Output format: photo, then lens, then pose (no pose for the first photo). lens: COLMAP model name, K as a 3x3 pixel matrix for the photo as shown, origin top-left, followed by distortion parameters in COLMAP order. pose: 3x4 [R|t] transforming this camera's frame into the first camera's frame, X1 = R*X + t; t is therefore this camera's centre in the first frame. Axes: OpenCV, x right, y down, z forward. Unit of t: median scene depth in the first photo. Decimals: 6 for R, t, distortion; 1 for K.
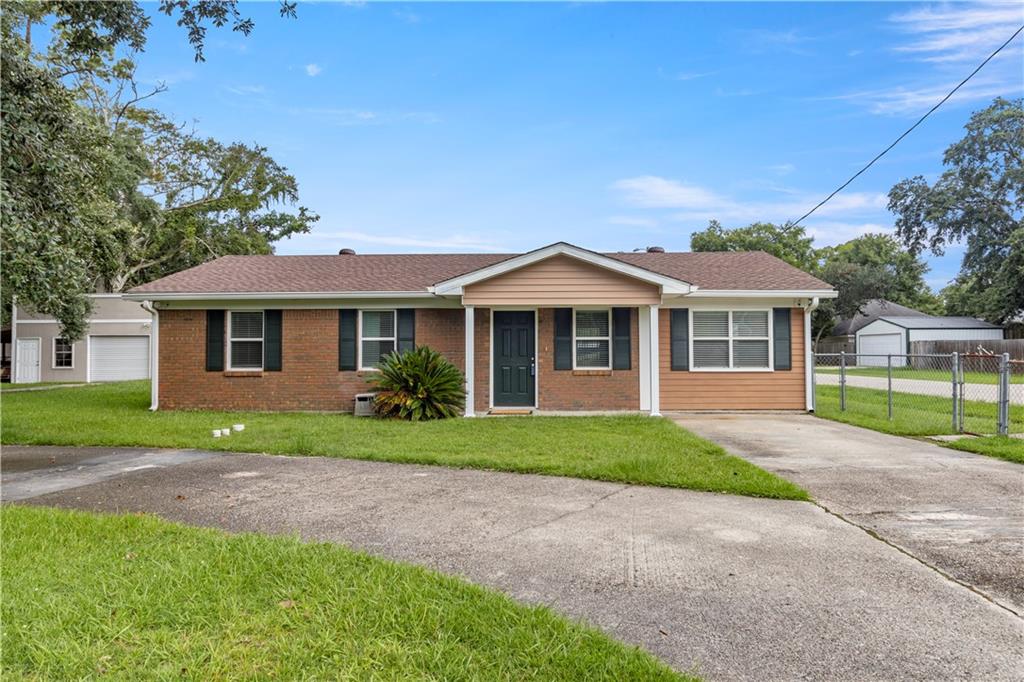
lens RADIAL K [[641.3, 0, 517.2], [0, 641.3, 340.4], [0, 0, 1]] dist [0.005766, 0.000481]
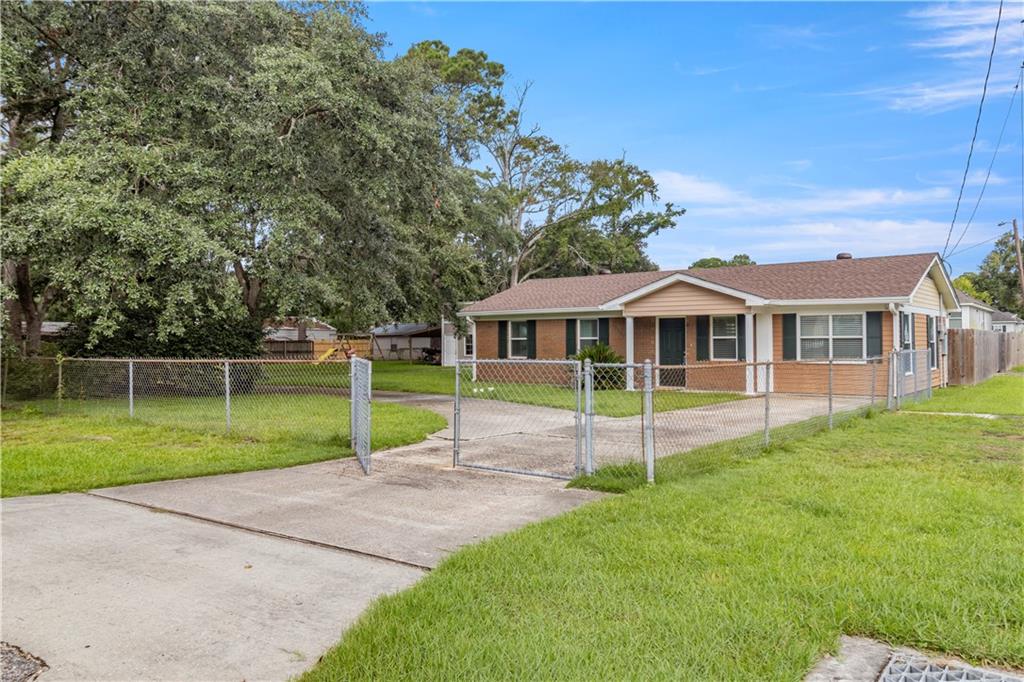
lens RADIAL K [[763.7, 0, 506.2], [0, 763.7, 341.0], [0, 0, 1]] dist [-0.006738, 0.000808]
pose [[0.804359, -0.001444, -0.594141, 0.697002], [0.012178, 0.999827, 0.014056, -0.023423], [0.594018, -0.018541, 0.804238, -0.557766]]
